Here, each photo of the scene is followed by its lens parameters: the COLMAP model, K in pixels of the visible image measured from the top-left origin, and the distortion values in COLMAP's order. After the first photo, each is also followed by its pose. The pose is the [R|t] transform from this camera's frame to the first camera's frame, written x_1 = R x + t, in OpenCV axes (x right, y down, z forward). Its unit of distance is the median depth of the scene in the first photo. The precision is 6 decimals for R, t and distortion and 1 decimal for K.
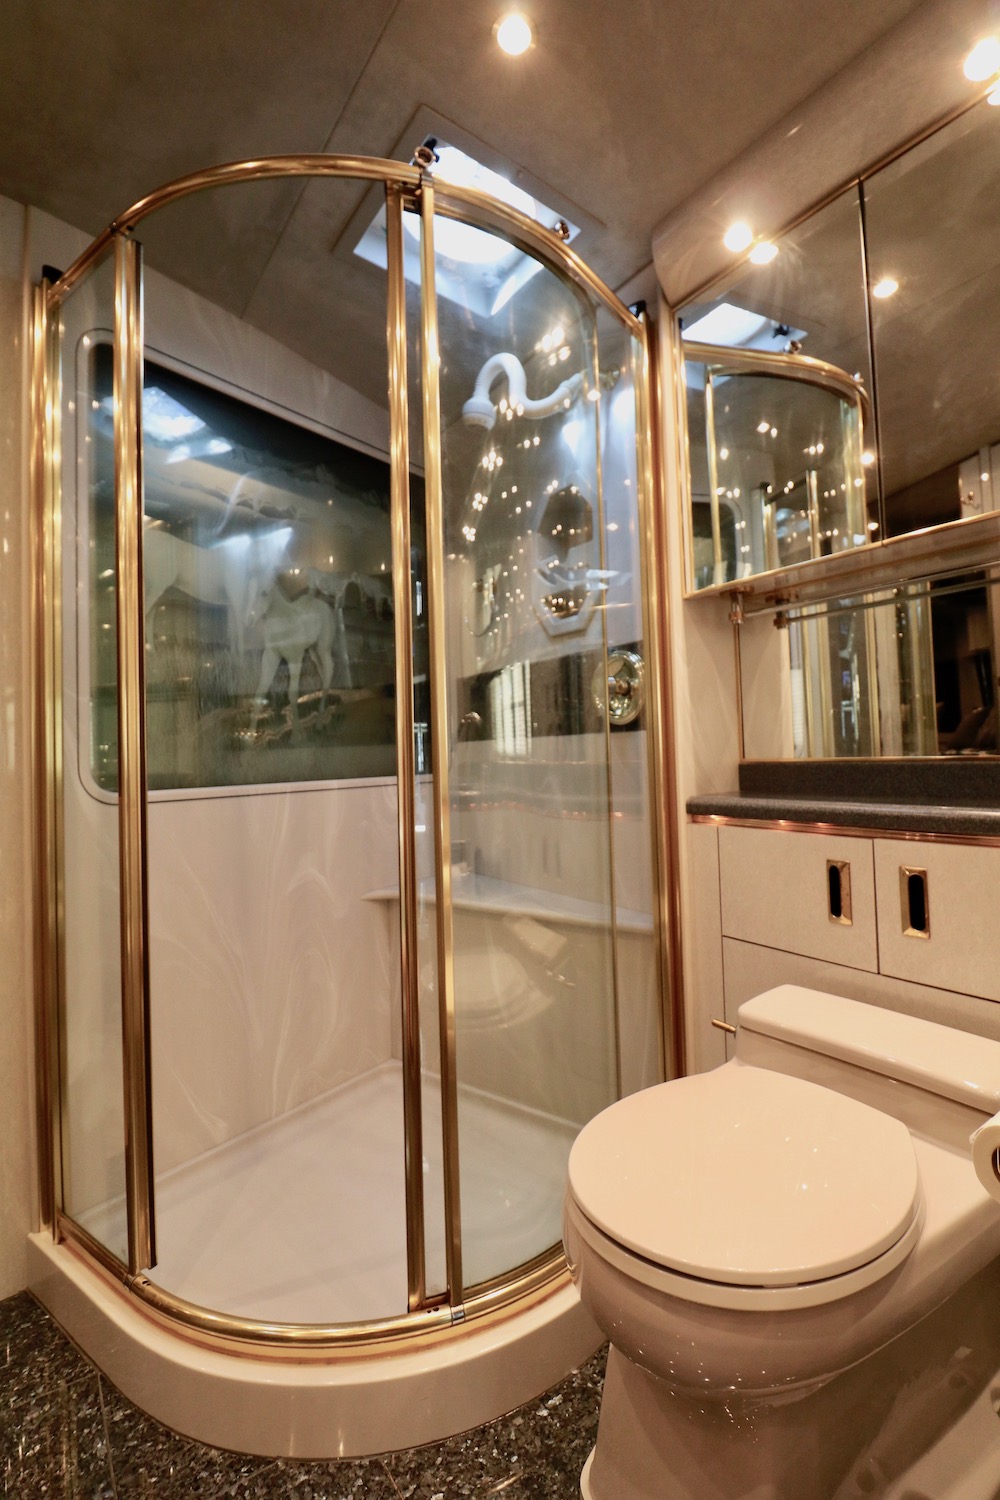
lens RADIAL K [[651.3, 0, 500.0], [0, 651.3, 750.0], [0, 0, 1]] dist [-0.041870, -0.000109]
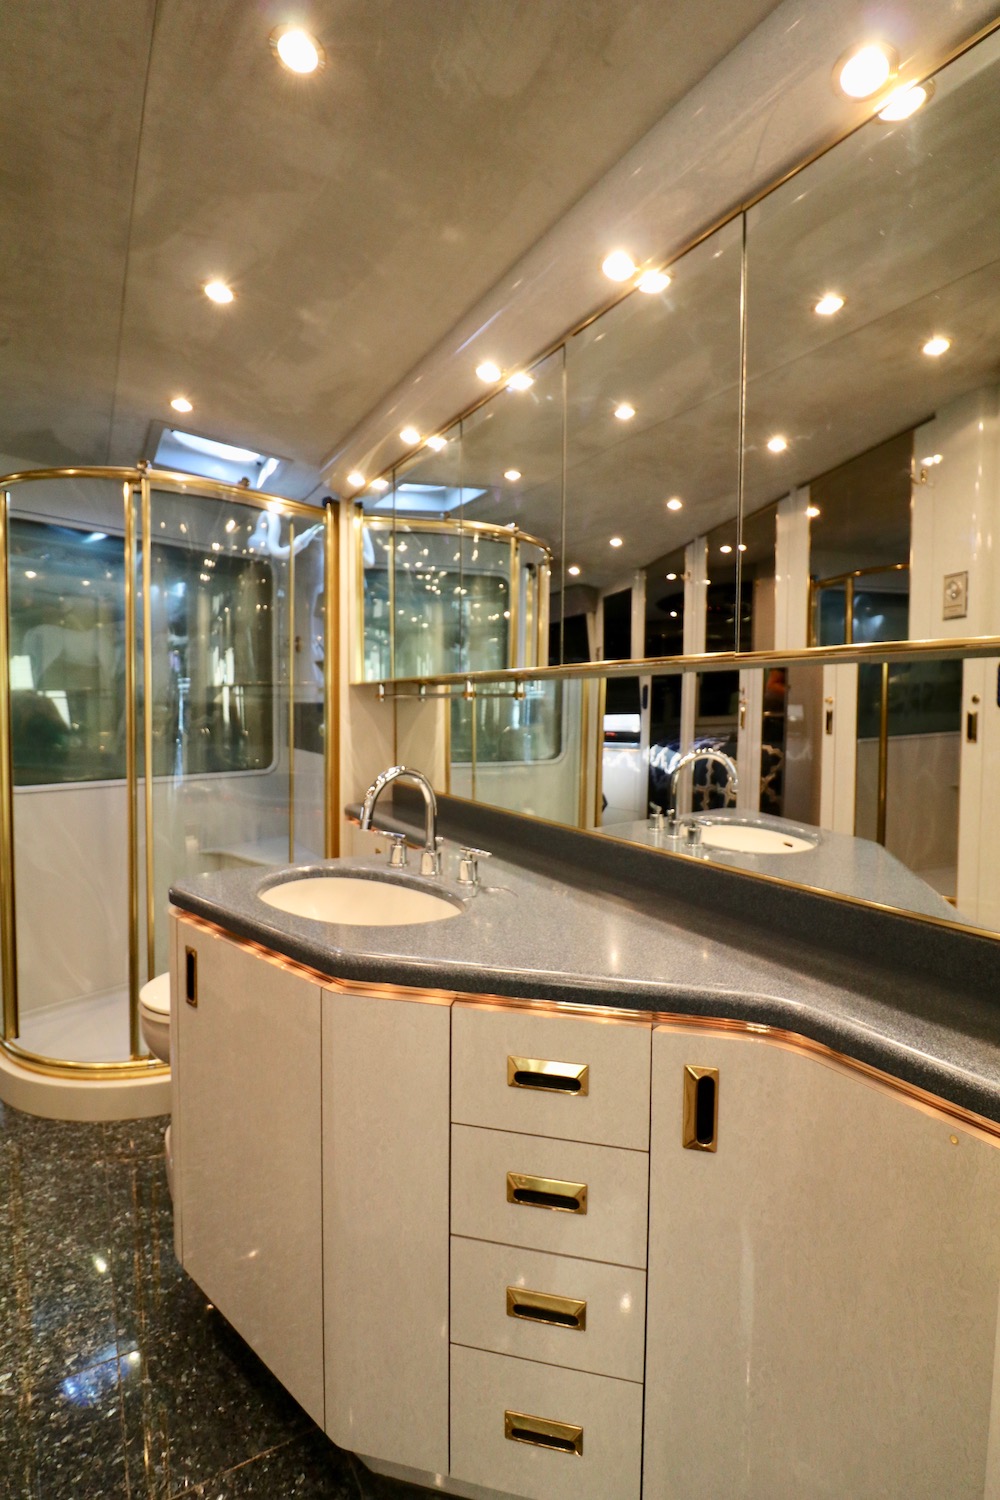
lens RADIAL K [[692.6, 0, 510.9], [0, 692.6, 734.1], [0, 0, 1]] dist [-0.001480, -0.012341]
pose [[0.996942, 0.044221, -0.064426, 0.823139], [-0.039102, 0.996135, 0.078654, -0.269721], [0.067655, -0.075894, 0.994818, -0.736227]]
